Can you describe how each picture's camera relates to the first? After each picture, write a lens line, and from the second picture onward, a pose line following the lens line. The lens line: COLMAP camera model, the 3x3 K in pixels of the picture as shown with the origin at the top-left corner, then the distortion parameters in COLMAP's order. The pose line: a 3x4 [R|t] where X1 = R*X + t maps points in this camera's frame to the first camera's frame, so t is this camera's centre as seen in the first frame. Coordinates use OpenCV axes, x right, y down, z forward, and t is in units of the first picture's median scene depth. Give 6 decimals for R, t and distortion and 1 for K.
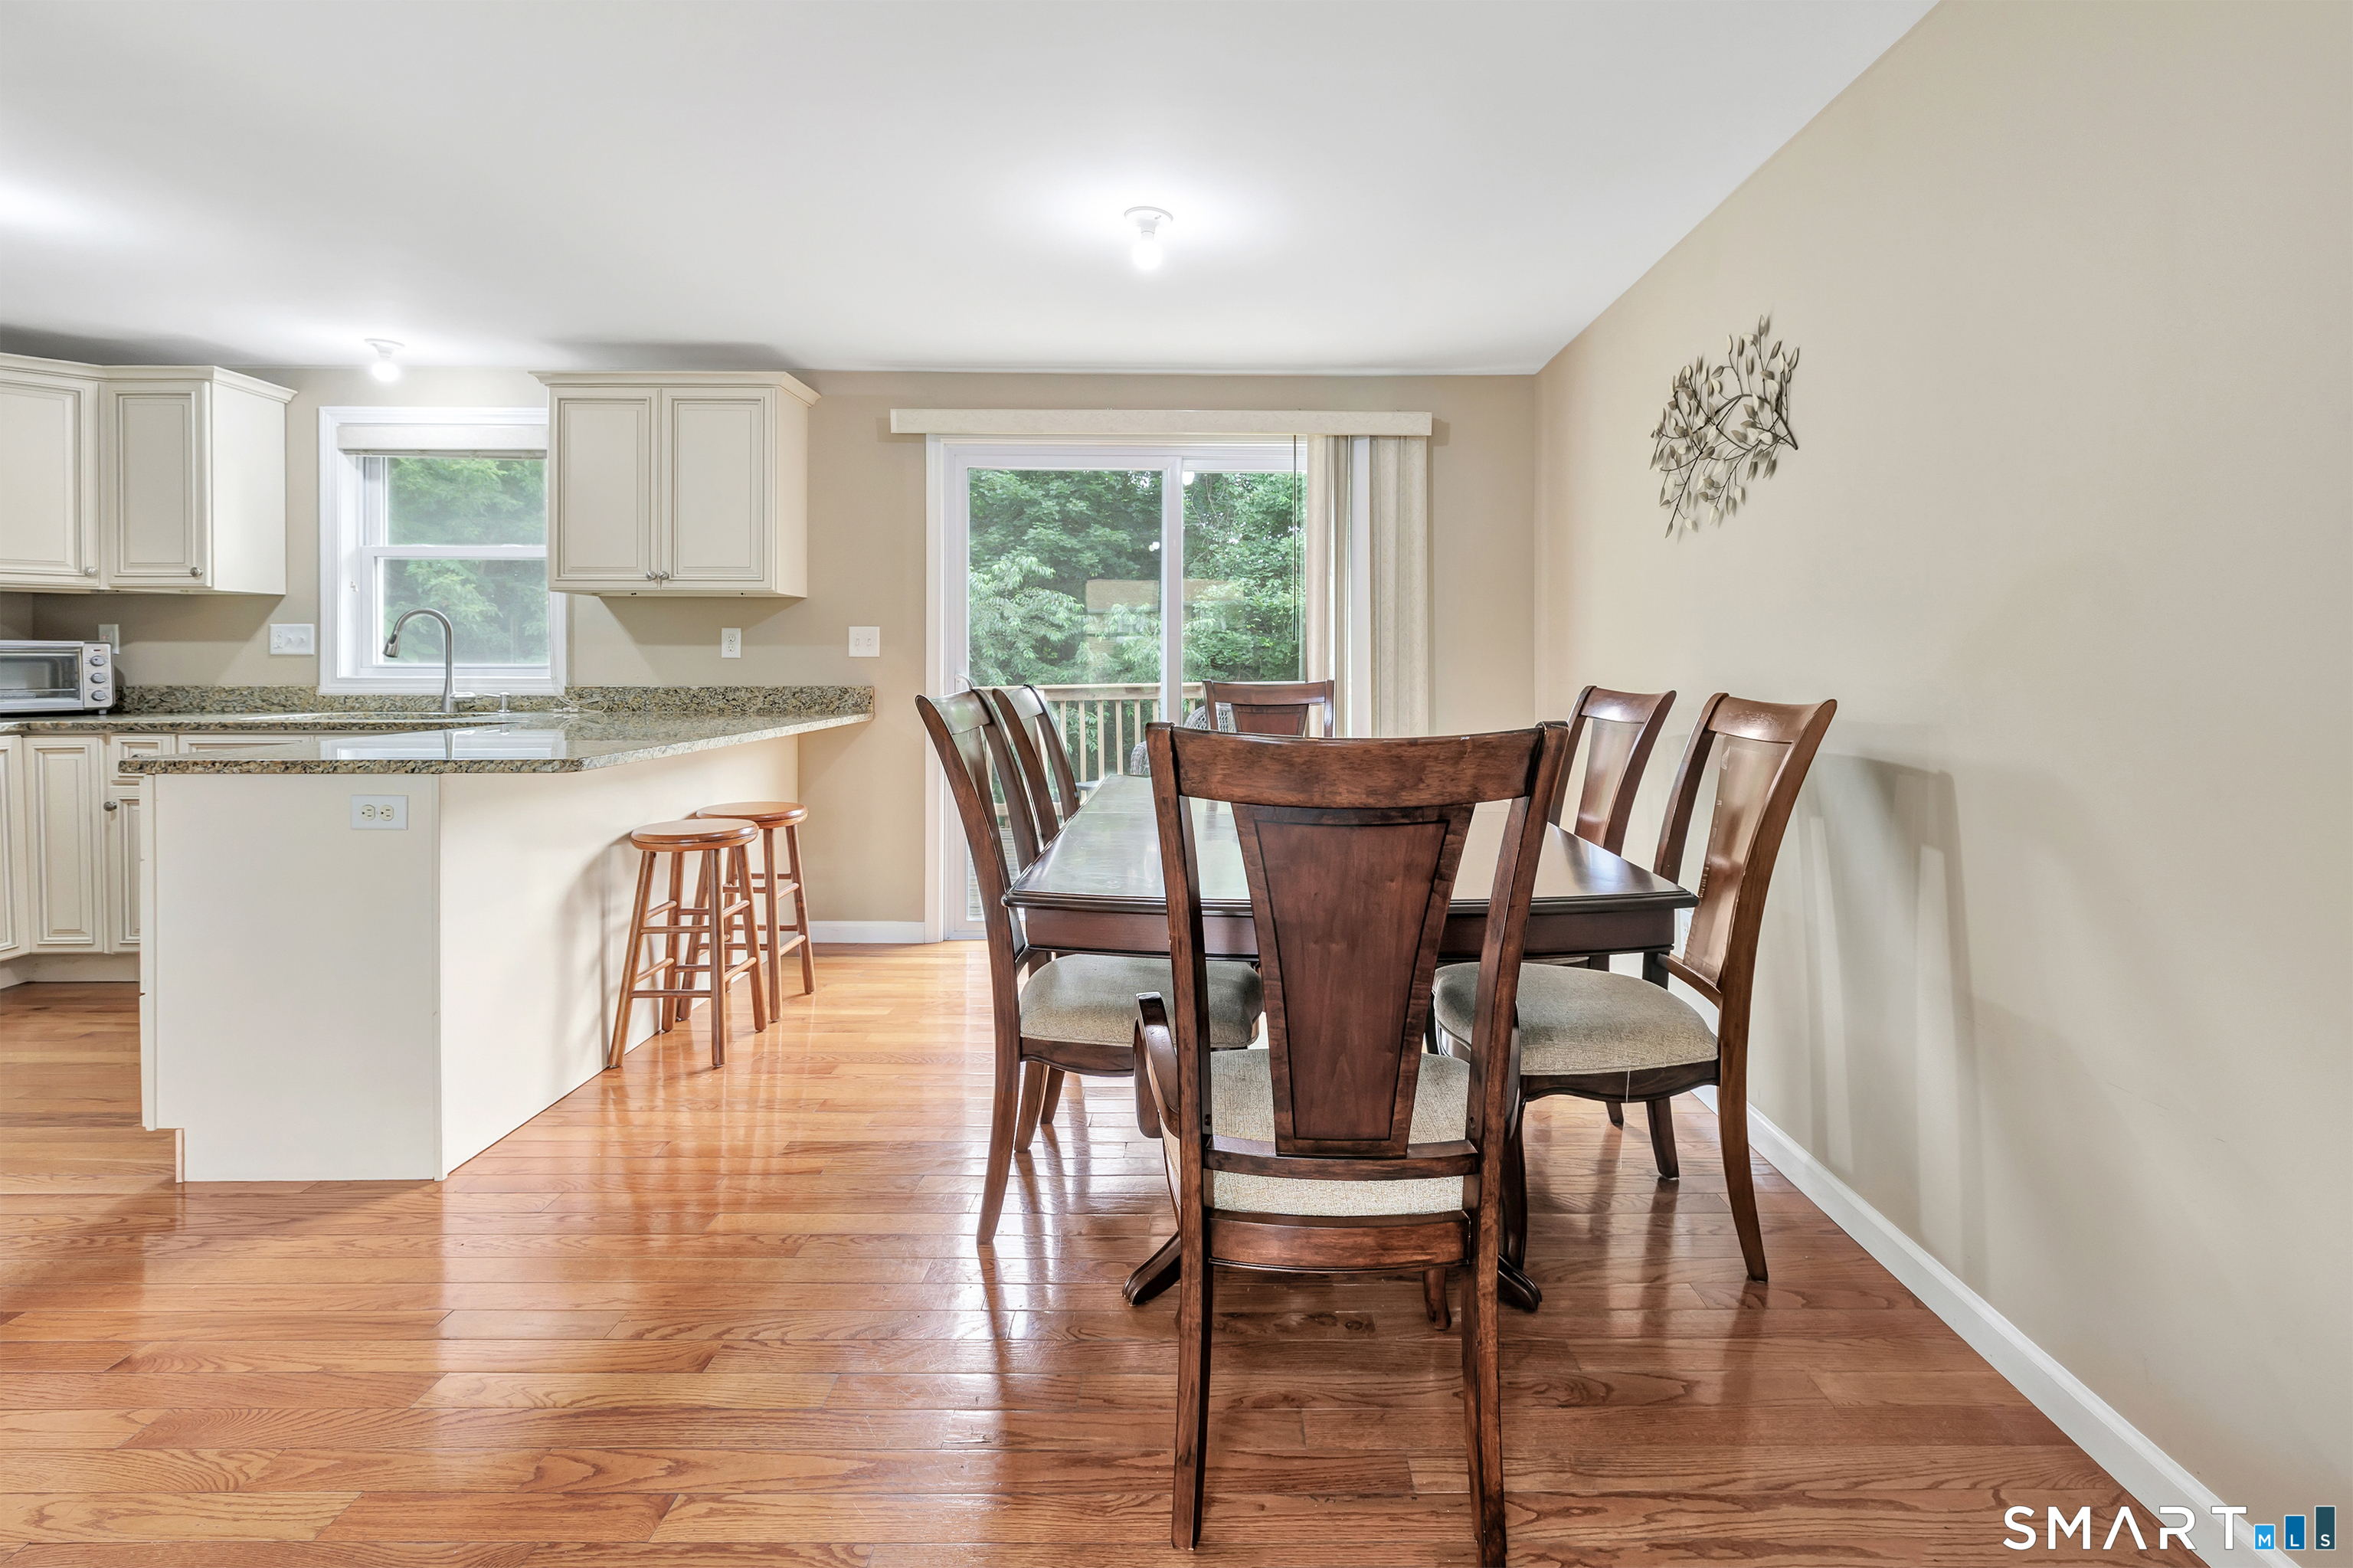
lens RADIAL K [[1060.1, 0, 1219.5], [0, 1060.1, 668.5], [0, 0, 1]] dist [0.001515, -0.004224]
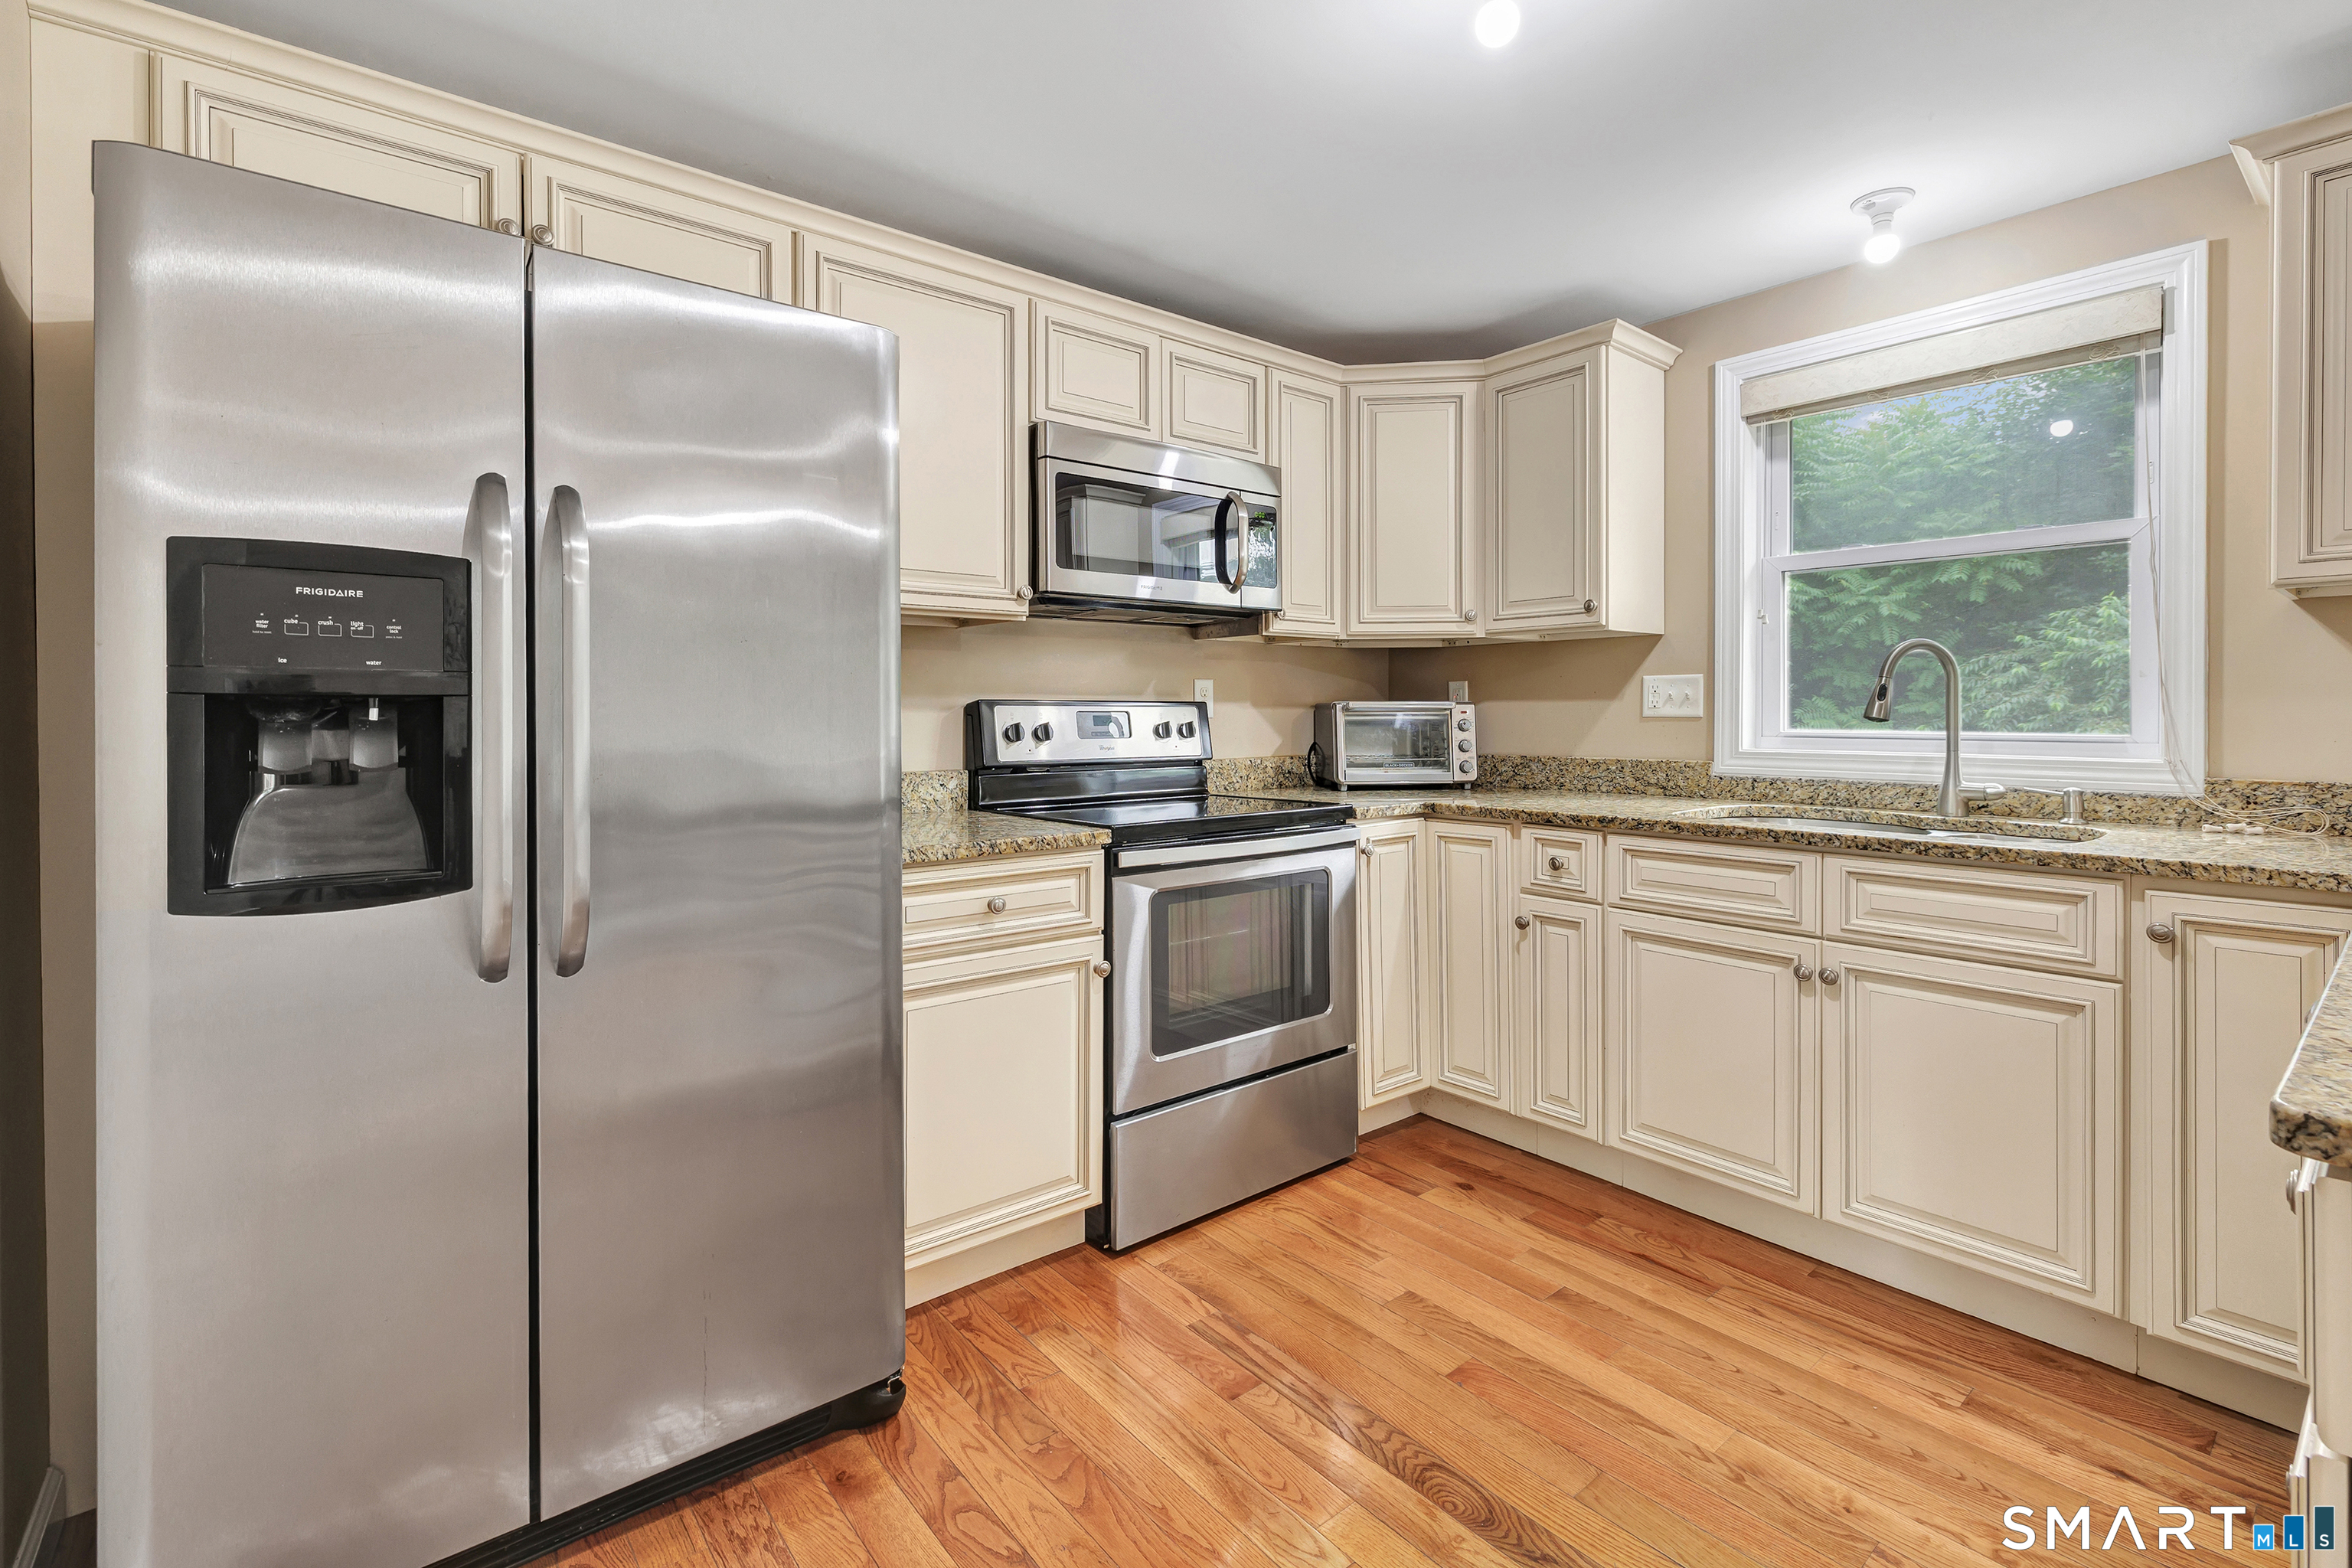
lens RADIAL K [[987.2, 0, 1222.5], [0, 987.2, 719.4], [0, 0, 1]] dist [0.000354, -0.000006]
pose [[0.652637, 0.002941, -0.757665, -0.595331], [-0.003625, 0.999993, 0.000759, -0.011424], [0.757662, 0.002251, 0.652644, 0.346092]]
